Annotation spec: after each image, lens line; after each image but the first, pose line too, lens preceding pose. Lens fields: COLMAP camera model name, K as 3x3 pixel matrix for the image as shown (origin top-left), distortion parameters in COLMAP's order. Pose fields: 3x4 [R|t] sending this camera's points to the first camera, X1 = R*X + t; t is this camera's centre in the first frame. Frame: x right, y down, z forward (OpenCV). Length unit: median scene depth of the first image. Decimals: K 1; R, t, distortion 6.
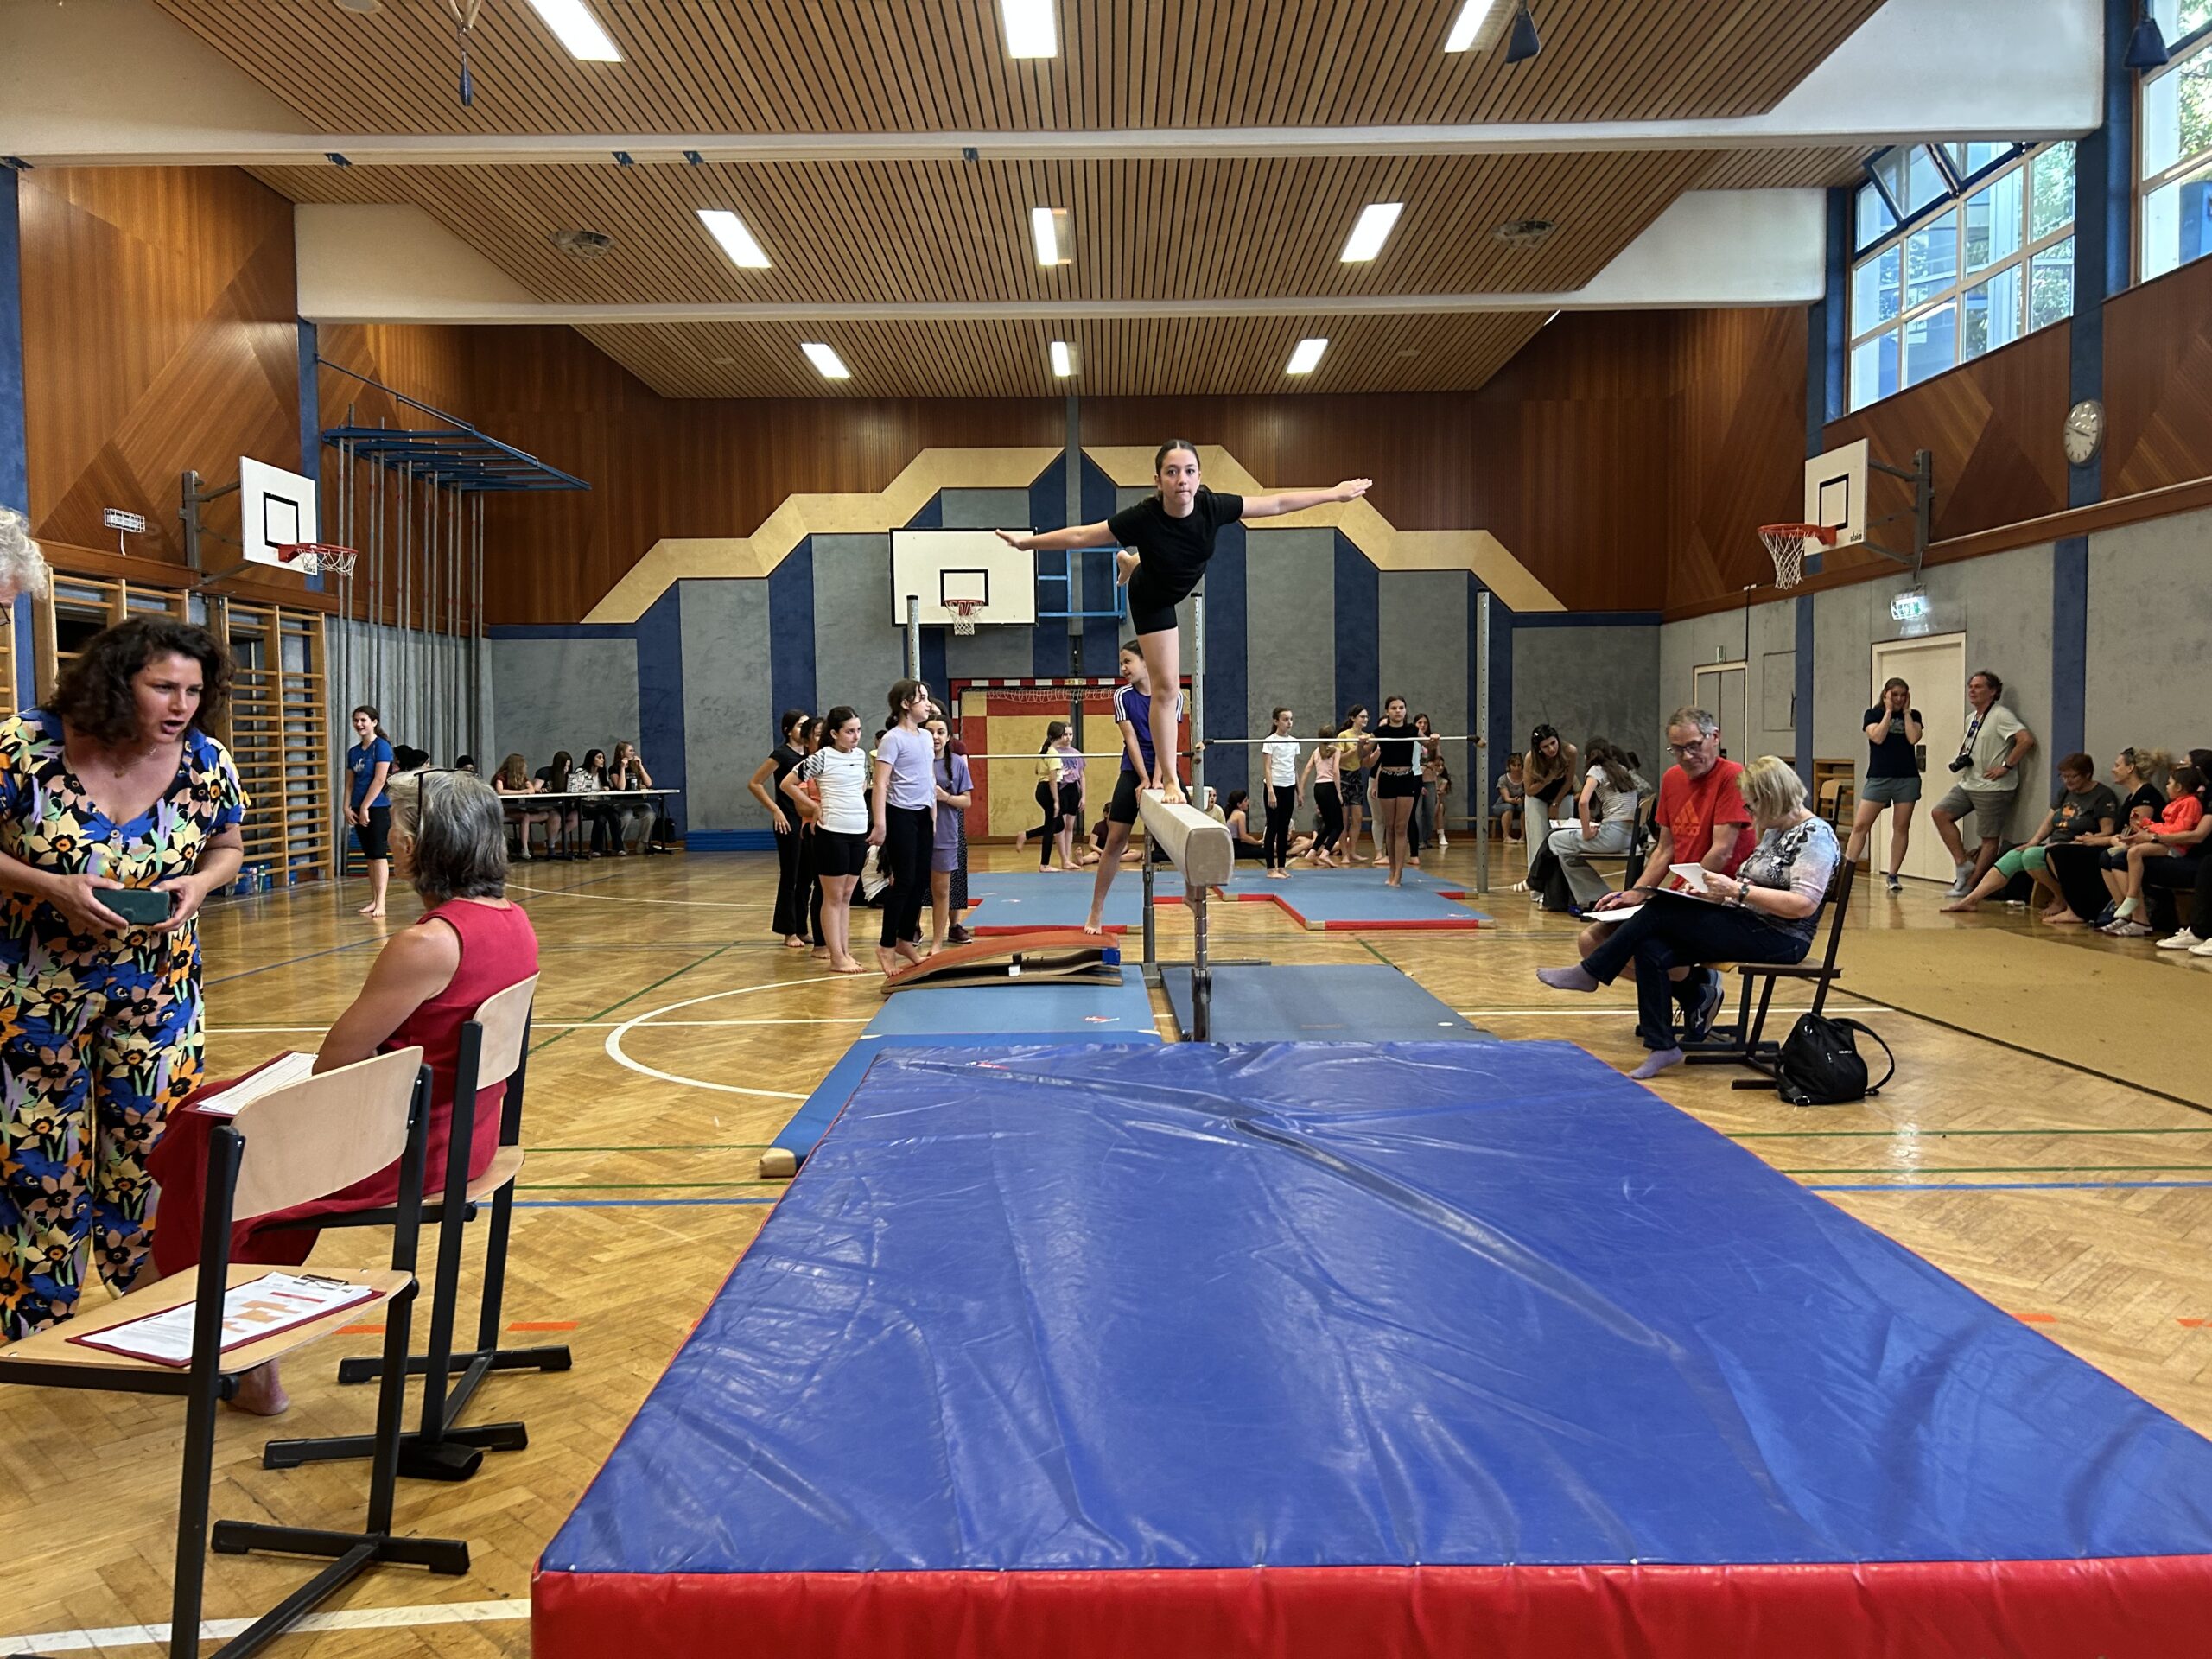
lens RADIAL K [[1668.2, 0, 1111.8], [0, 1668.2, 826.1], [0, 0, 1]] dist [0.061591, -0.063804]
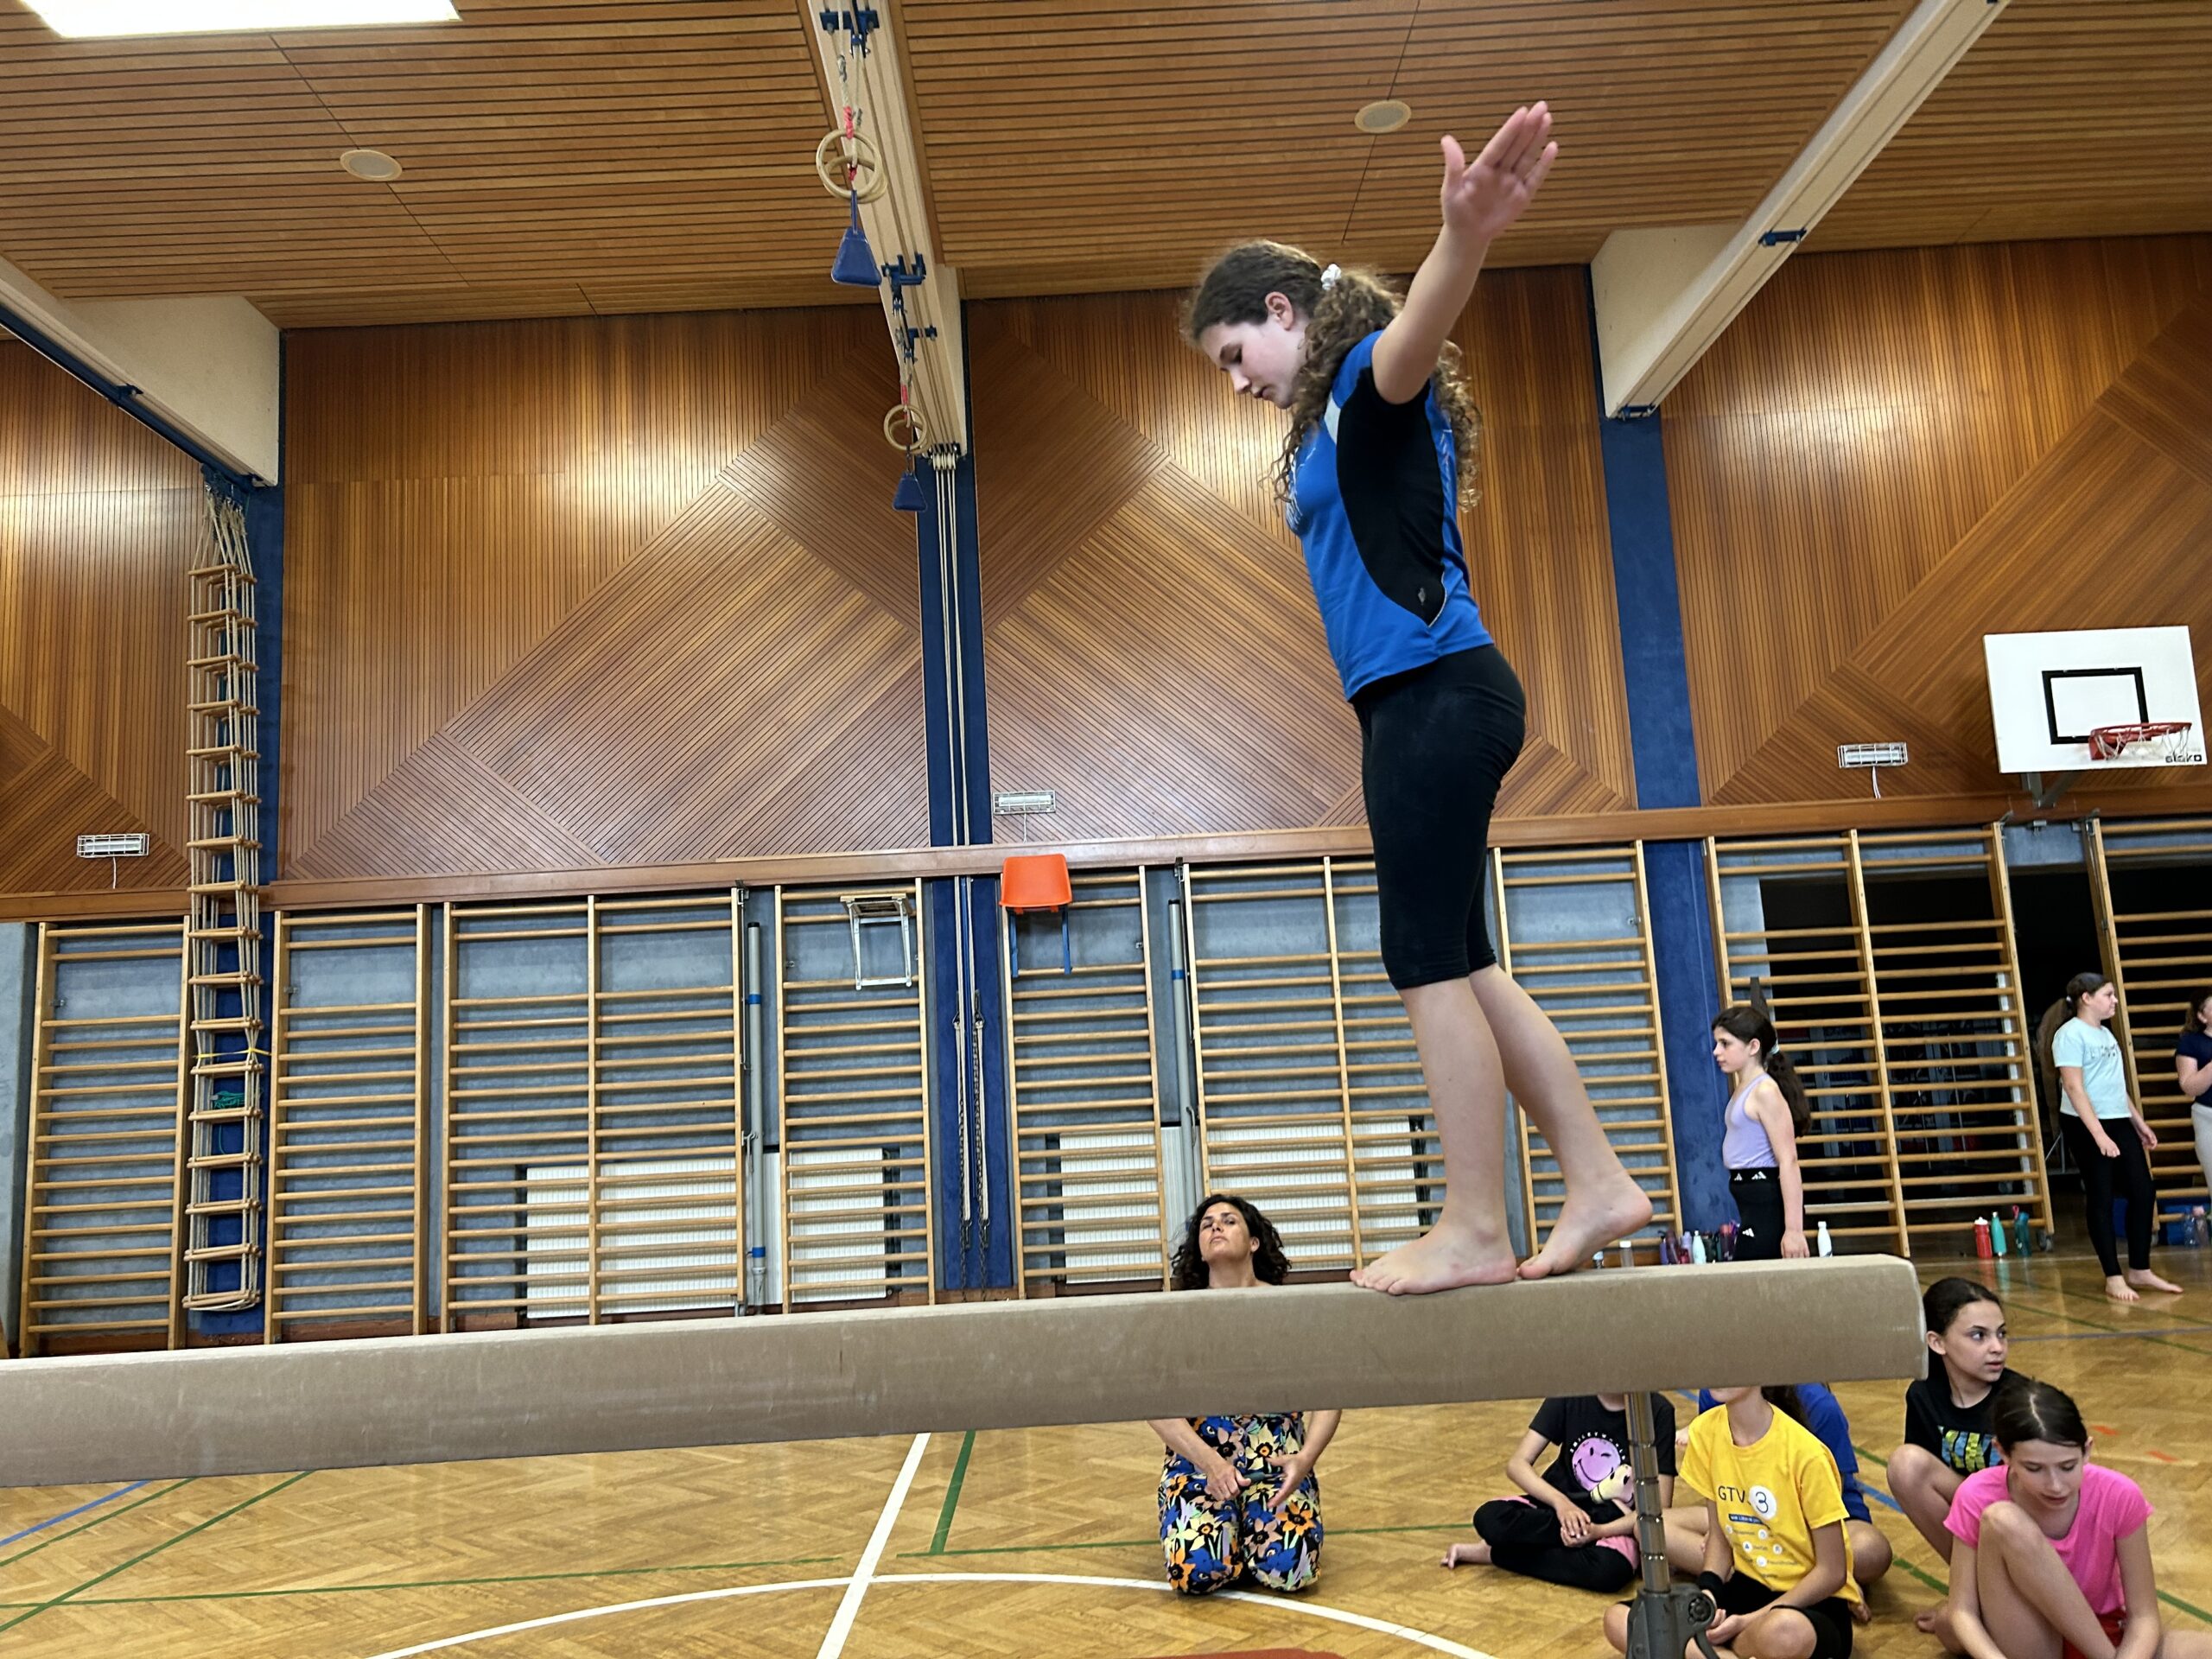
lens RADIAL K [[1668.2, 0, 1079.6], [0, 1668.2, 812.6], [0, 0, 1]] dist [0.061591, -0.063804]
pose [[0.001914, -0.143177, -0.989695, 0.168107], [0.002616, 0.989694, -0.143172, -0.032752], [0.999995, -0.002315, 0.002268, 0.510563]]
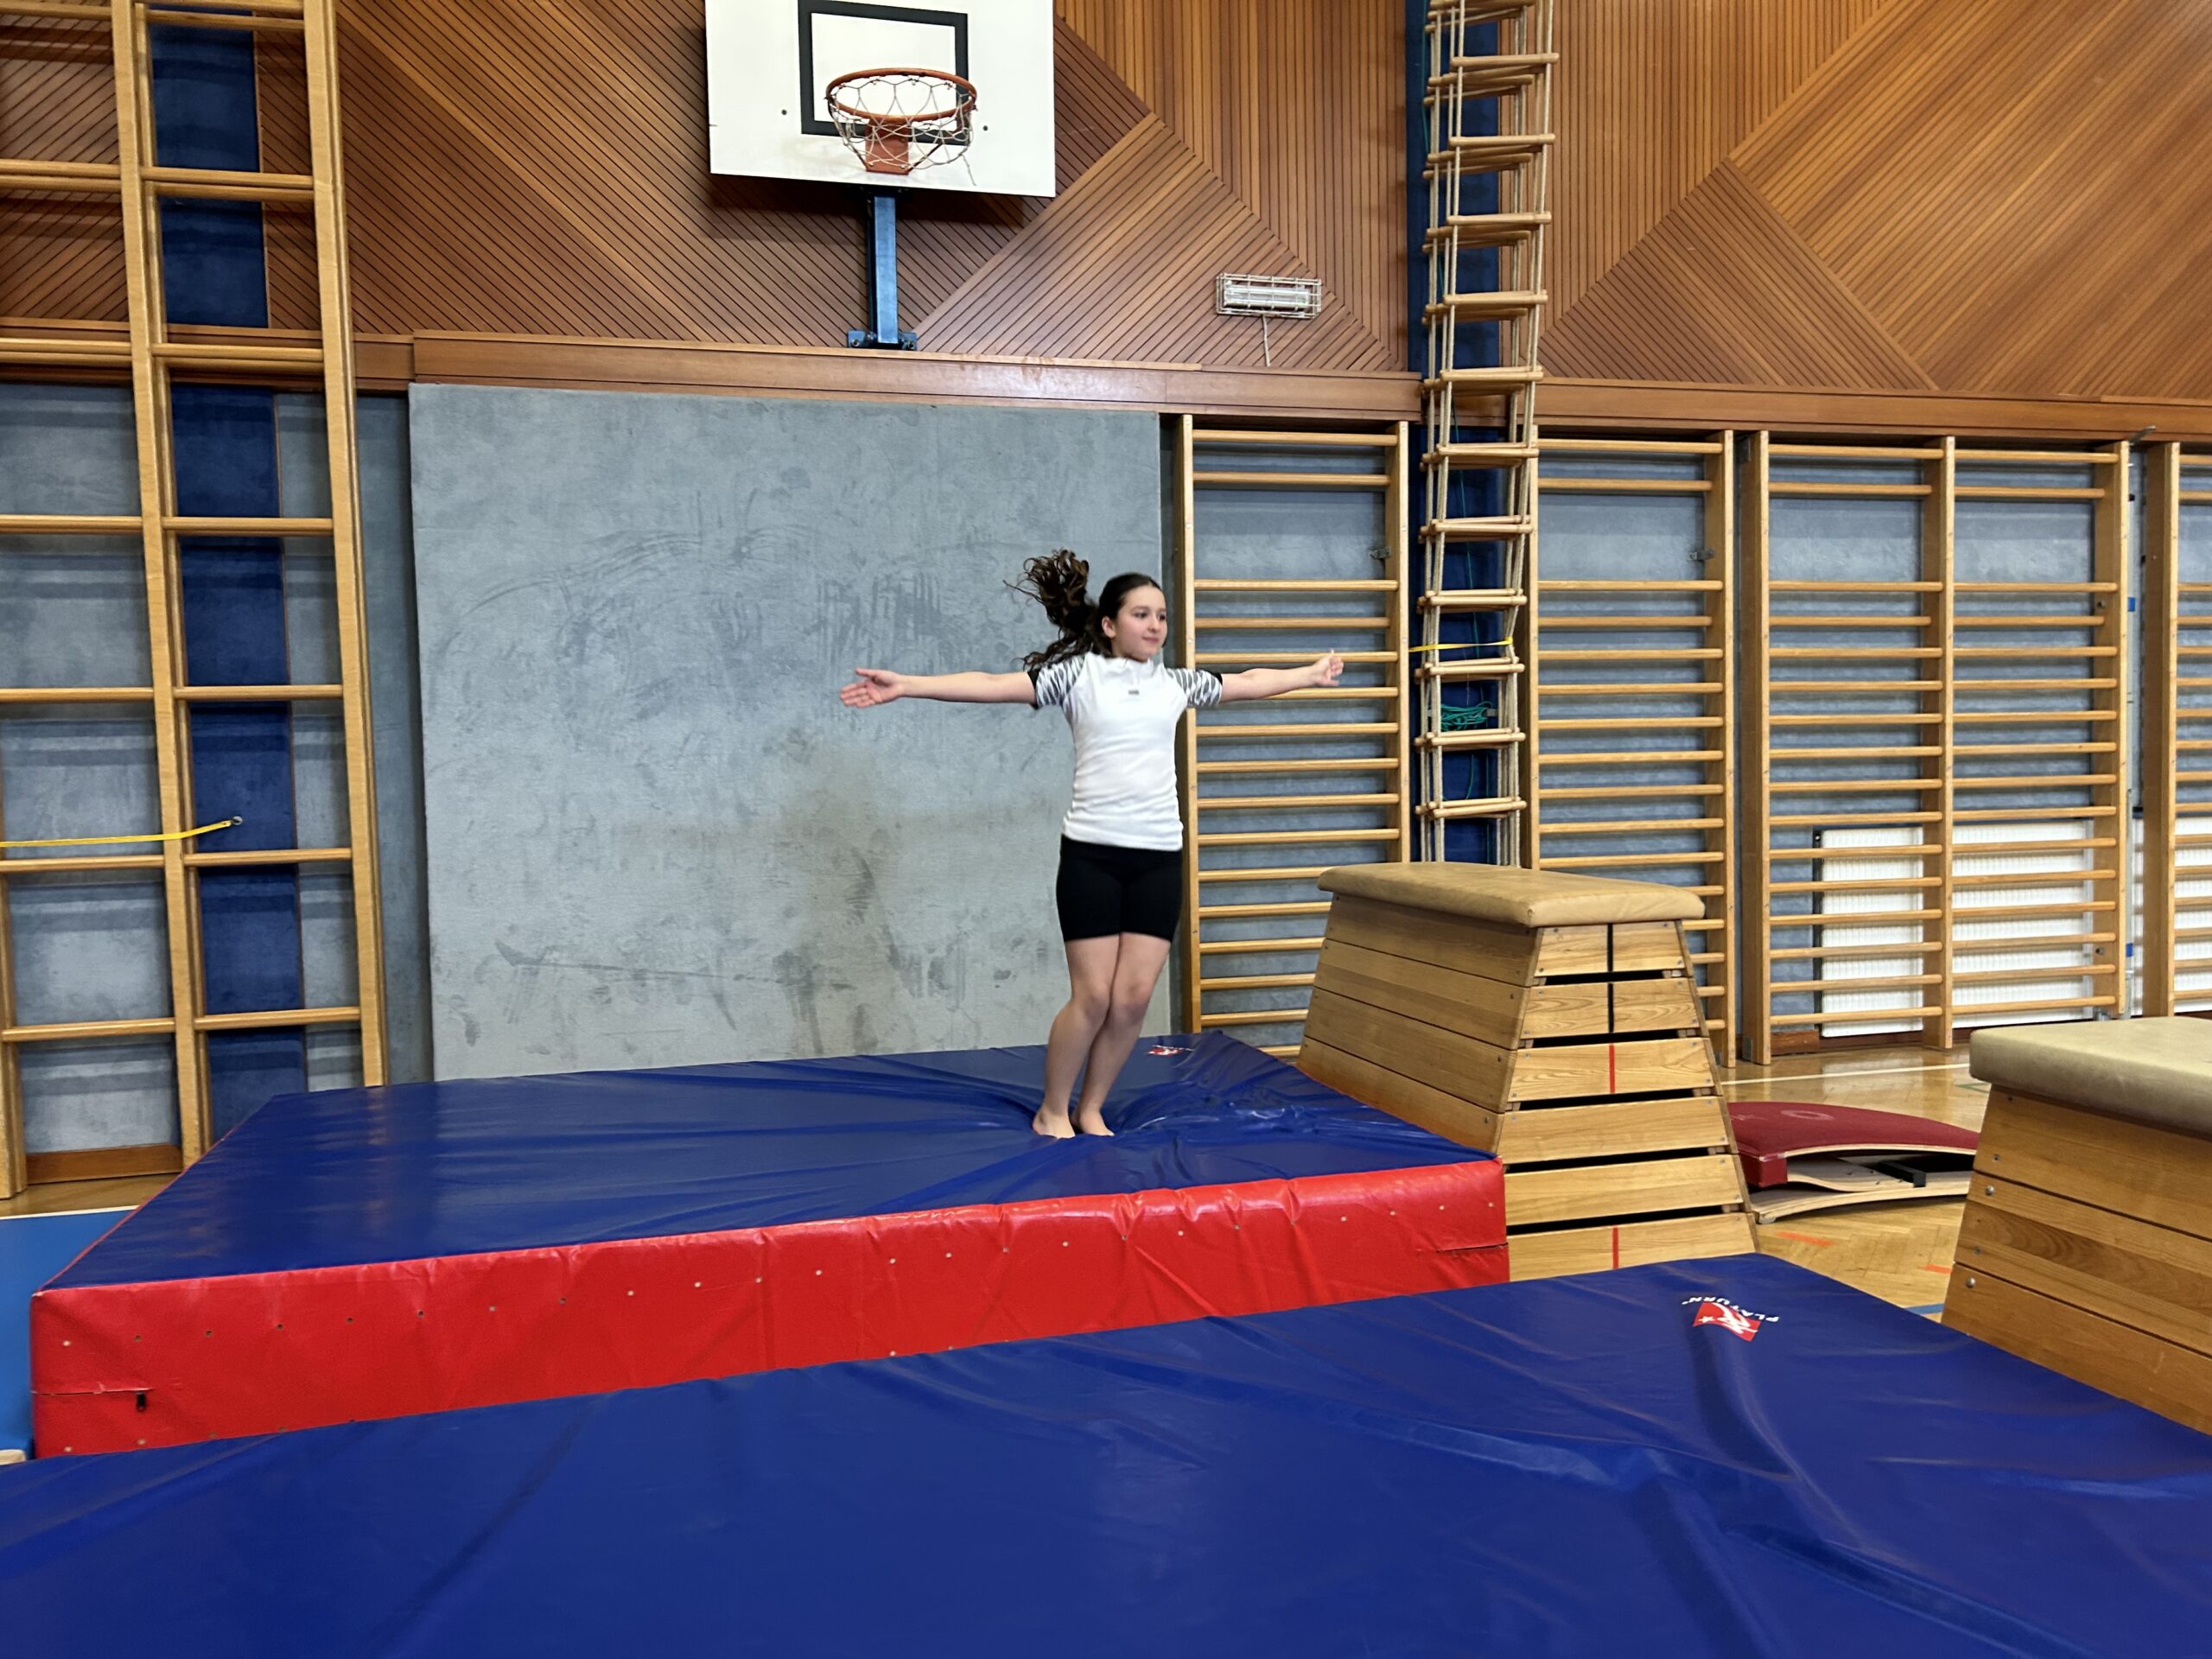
lens RADIAL K [[1668.2, 0, 1090.2], [0, 1668.2, 829.0], [0, 0, 1]] dist [0.061591, -0.063804]
pose [[0.254567, 0.046428, -0.965940, -0.104972], [-0.028066, 0.998781, 0.040610, -0.004145], [0.966648, 0.016772, 0.255559, -0.001364]]
